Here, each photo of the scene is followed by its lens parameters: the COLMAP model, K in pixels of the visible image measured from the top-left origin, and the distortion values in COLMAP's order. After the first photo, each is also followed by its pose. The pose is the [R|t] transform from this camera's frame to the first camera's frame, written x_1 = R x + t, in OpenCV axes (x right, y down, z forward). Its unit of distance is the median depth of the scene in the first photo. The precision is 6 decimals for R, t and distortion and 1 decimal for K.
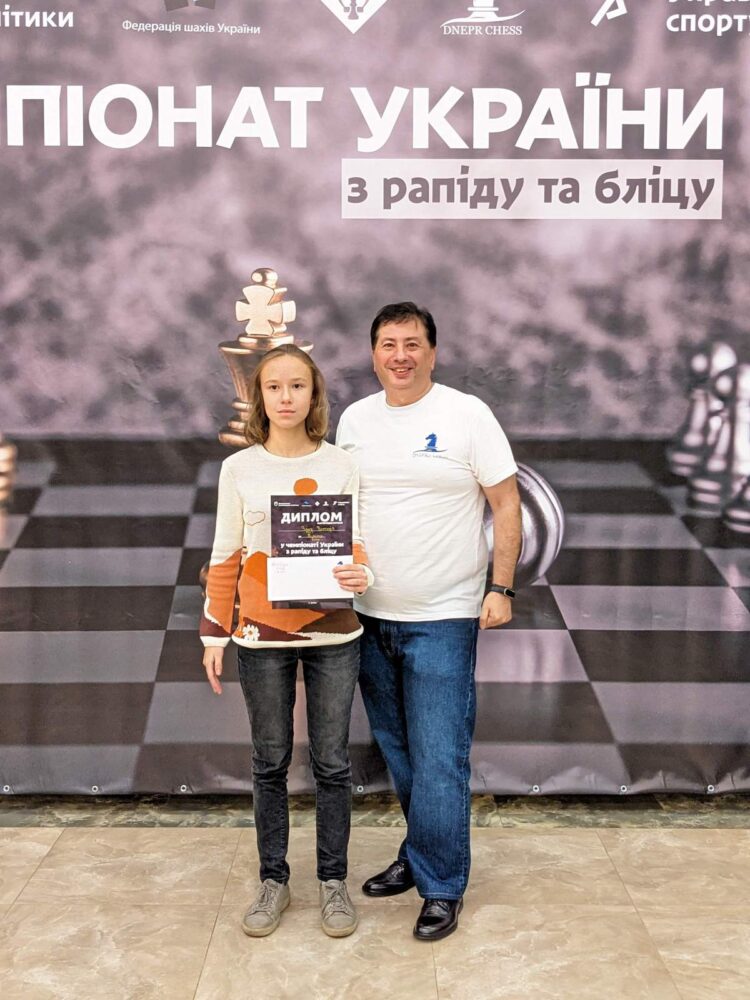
lens RADIAL K [[1256.0, 0, 397.9], [0, 1256.0, 479.6], [0, 0, 1]] dist [0.002902, 0.000000]
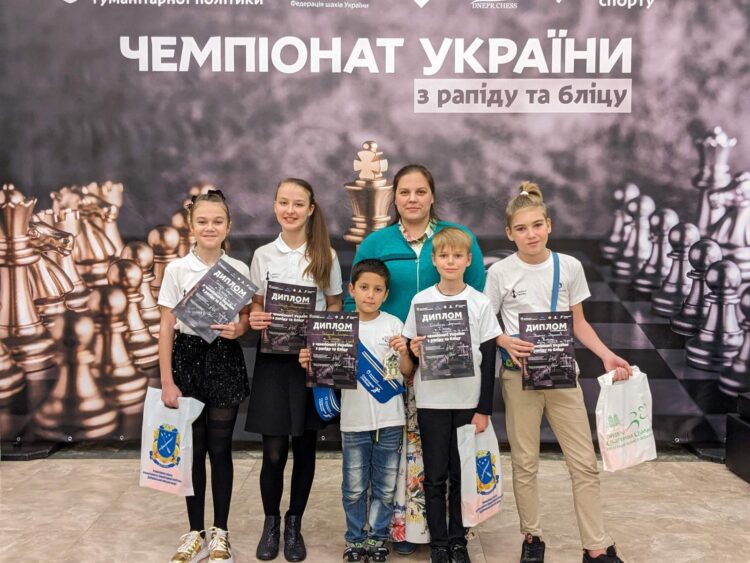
lens RADIAL K [[942.0, 0, 392.4], [0, 942.0, 276.6], [0, 0, 1]] dist [0.002902, 0.000000]
pose [[0.999972, 0.000345, -0.007458, -0.065290], [-0.000417, 0.999954, -0.009628, 0.034214], [0.007455, 0.009630, 0.999926, -0.315723]]
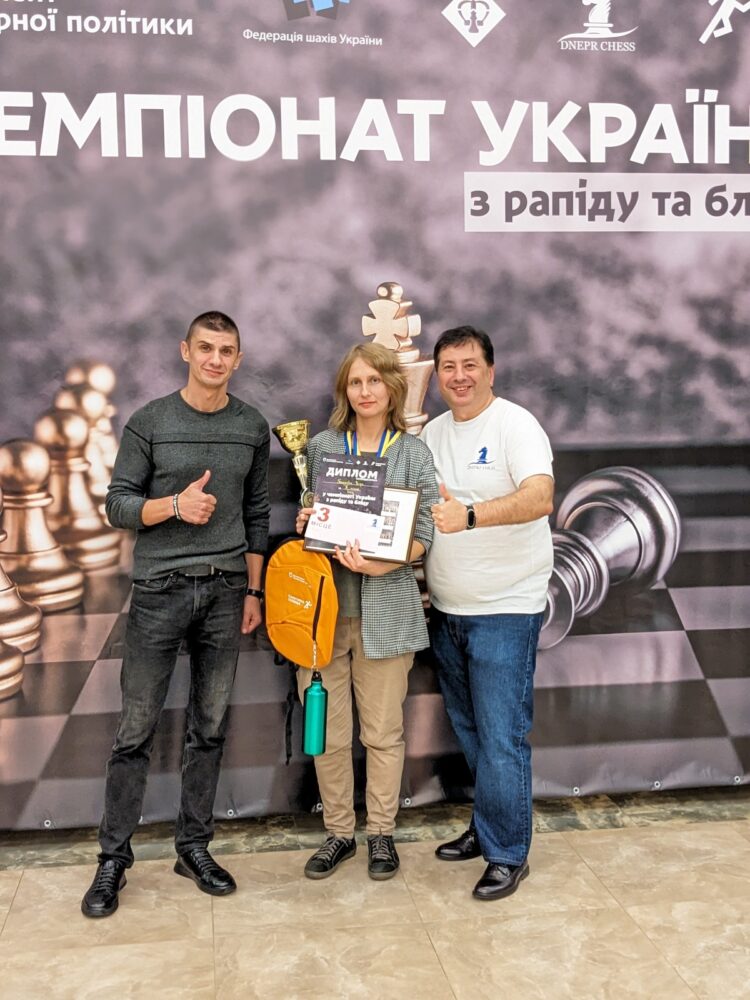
lens RADIAL K [[1256.0, 0, 386.8], [0, 1256.0, 490.5], [0, 0, 1]] dist [0.002902, 0.000000]
pose [[0.990500, -0.030134, 0.134171, -0.247579], [0.028481, 0.999493, 0.014218, -0.017379], [-0.134532, -0.010261, 0.990856, 0.012393]]
